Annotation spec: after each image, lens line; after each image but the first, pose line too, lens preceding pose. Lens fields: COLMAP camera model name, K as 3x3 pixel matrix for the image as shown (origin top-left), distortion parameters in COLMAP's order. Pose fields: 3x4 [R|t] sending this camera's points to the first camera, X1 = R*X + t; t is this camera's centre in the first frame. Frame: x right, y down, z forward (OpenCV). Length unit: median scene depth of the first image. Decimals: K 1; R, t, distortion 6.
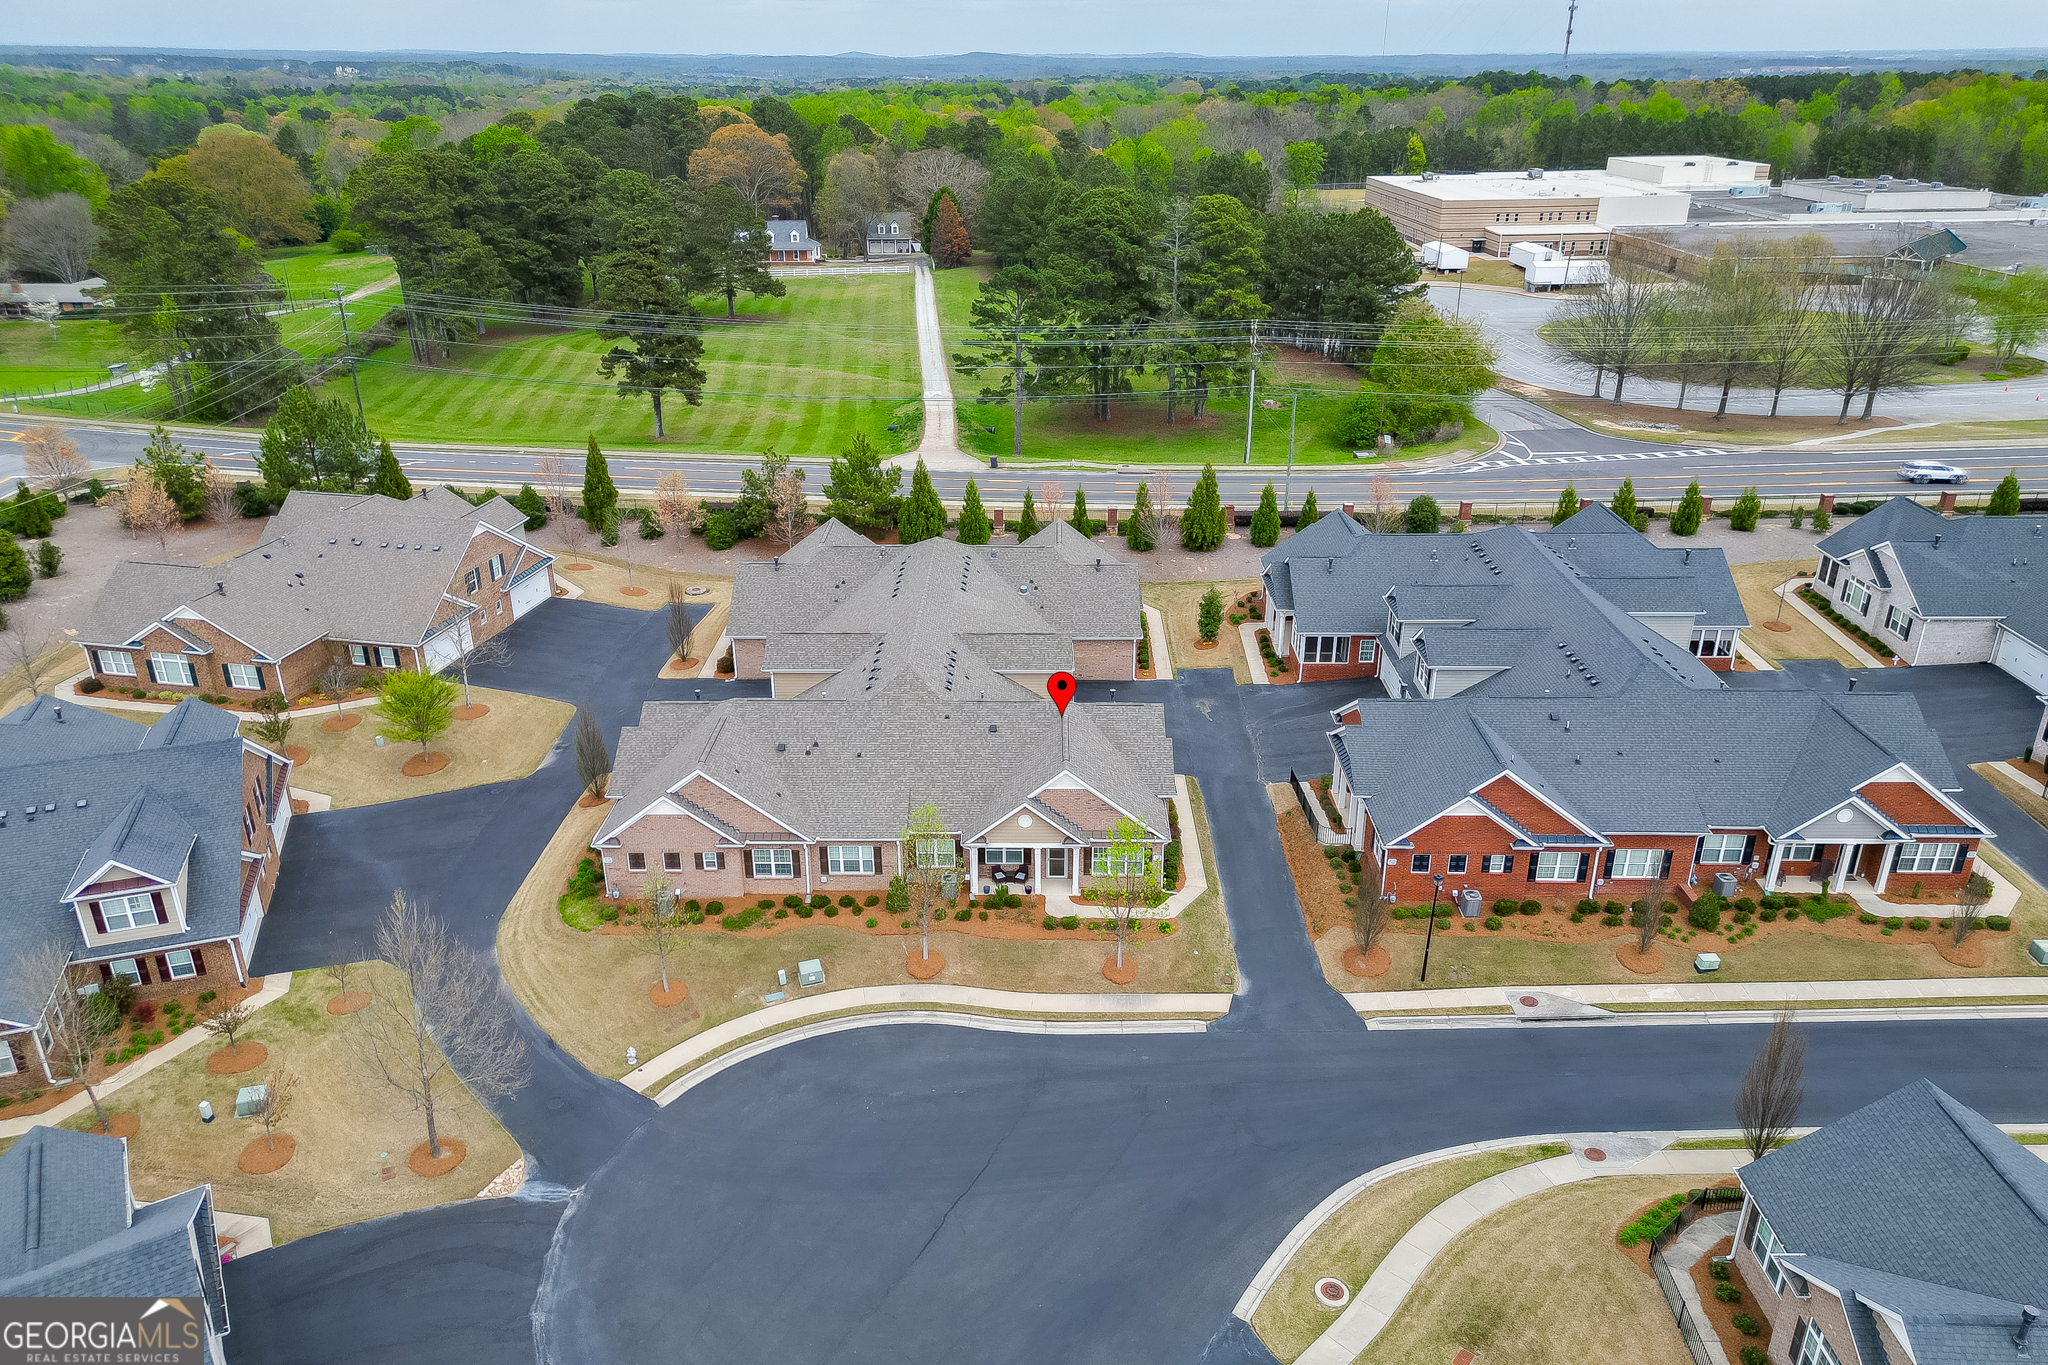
lens RADIAL K [[1422.6, 0, 1019.1], [0, 1422.6, 679.3], [0, 0, 1]] dist [0.096001, -0.094294]
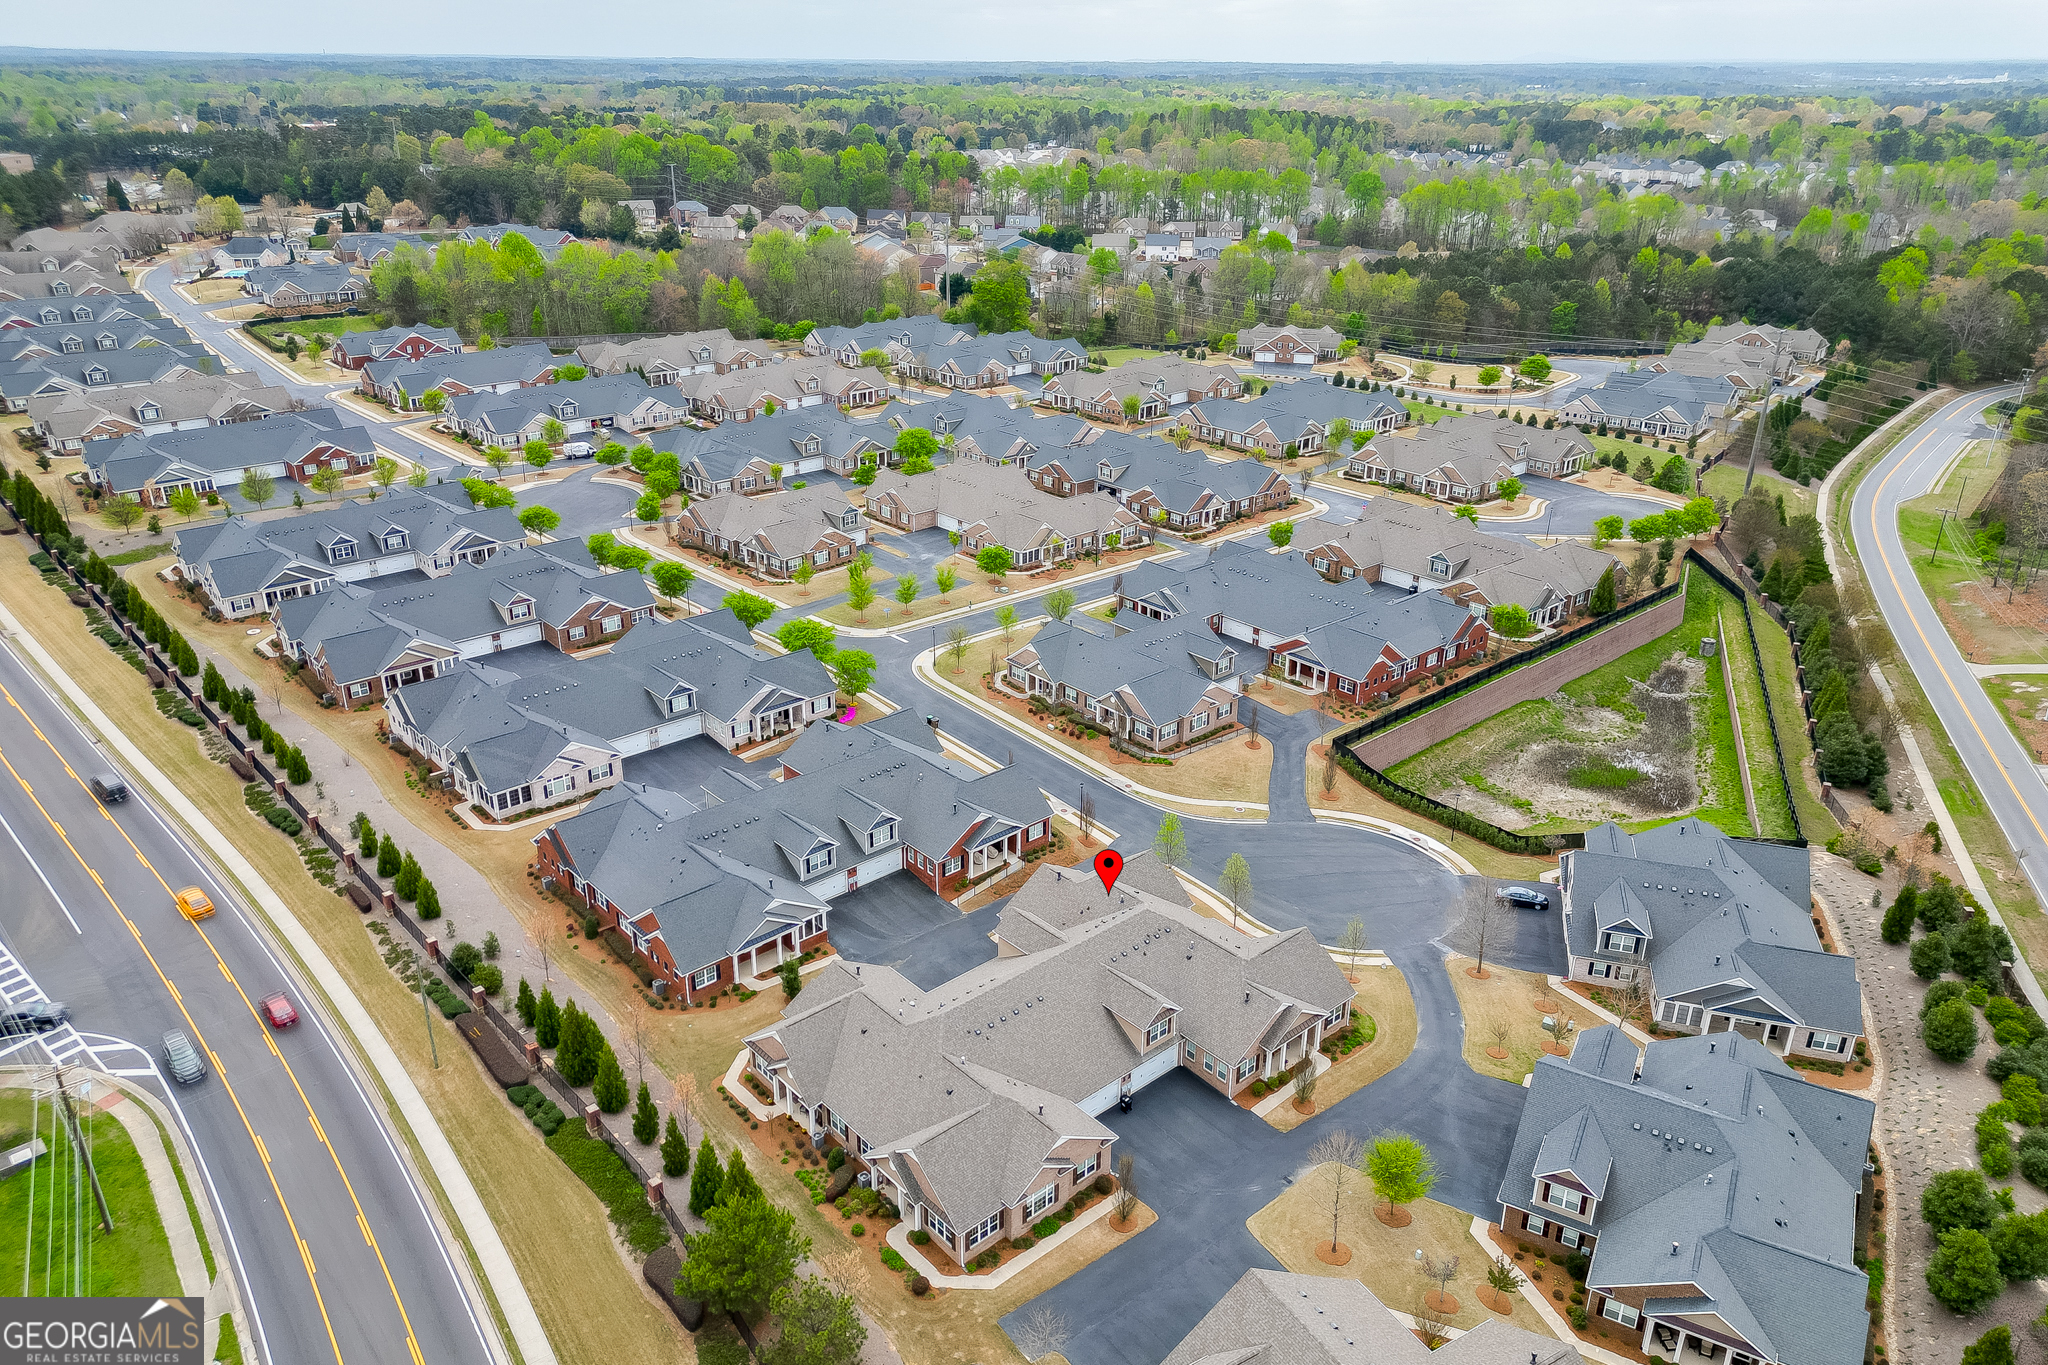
lens RADIAL K [[1422.6, 0, 1019.1], [0, 1422.6, 679.3], [0, 0, 1]] dist [0.096001, -0.094294]
pose [[-0.676498, -0.290276, 0.676824, -0.878498], [0.290148, 0.739653, 0.607230, -1.075503], [-0.676879, 0.607169, -0.416150, 1.435061]]
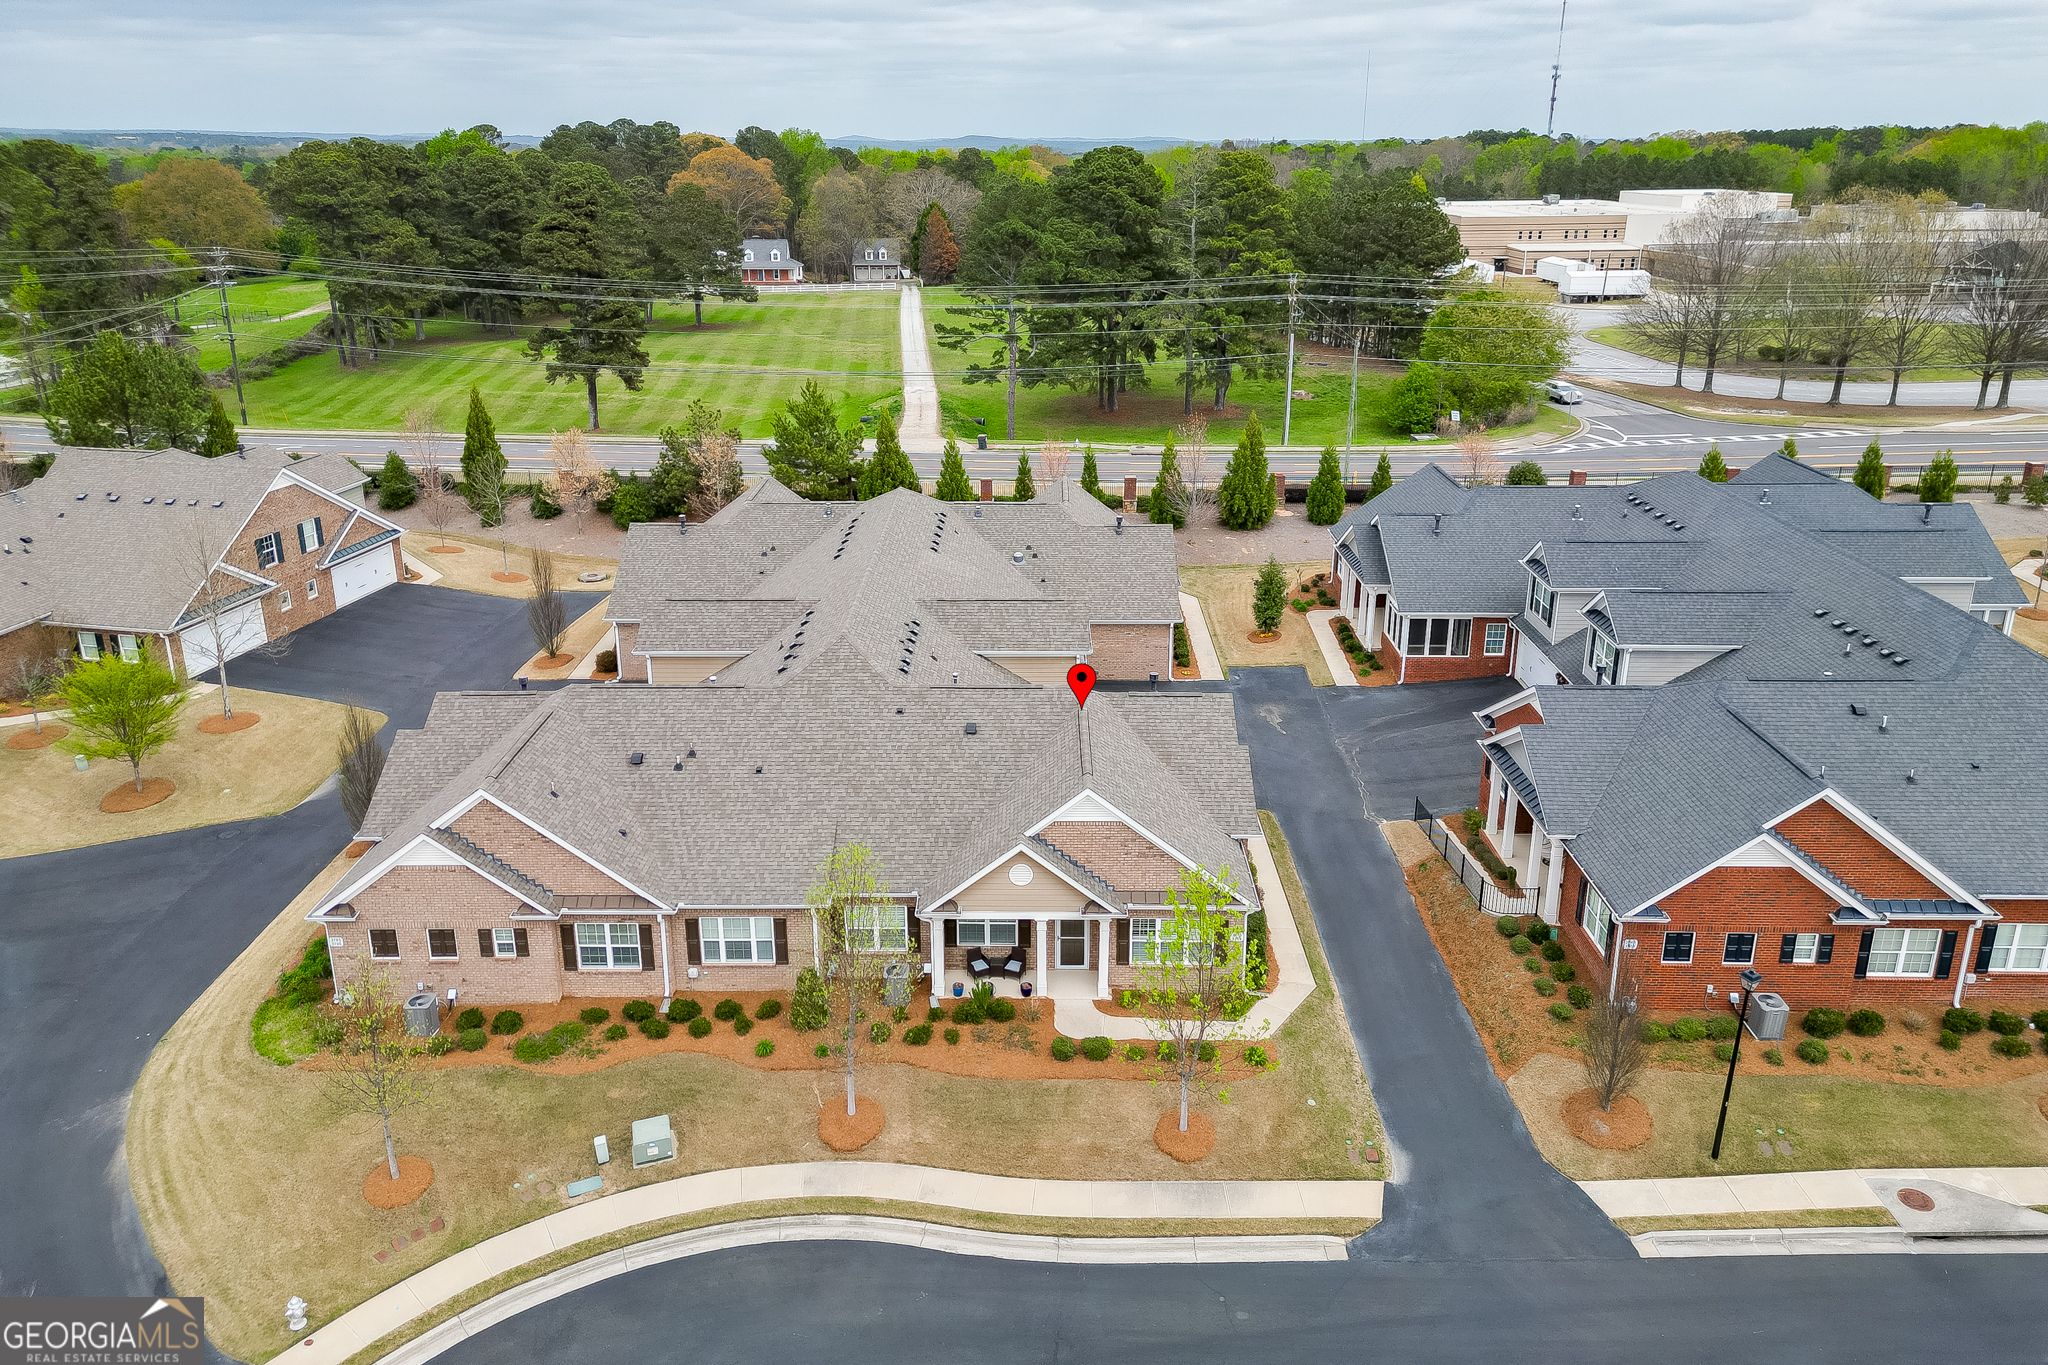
lens RADIAL K [[1428.4, 0, 1018.2], [0, 1428.4, 592.6], [0, 0, 1]] dist [0.077517, -0.066445]
pose [[0.999993, 0.000428, 0.003749, 0.000545], [-0.000040, 0.994693, -0.102888, 0.034581], [-0.003774, 0.102887, 0.994686, 0.306316]]
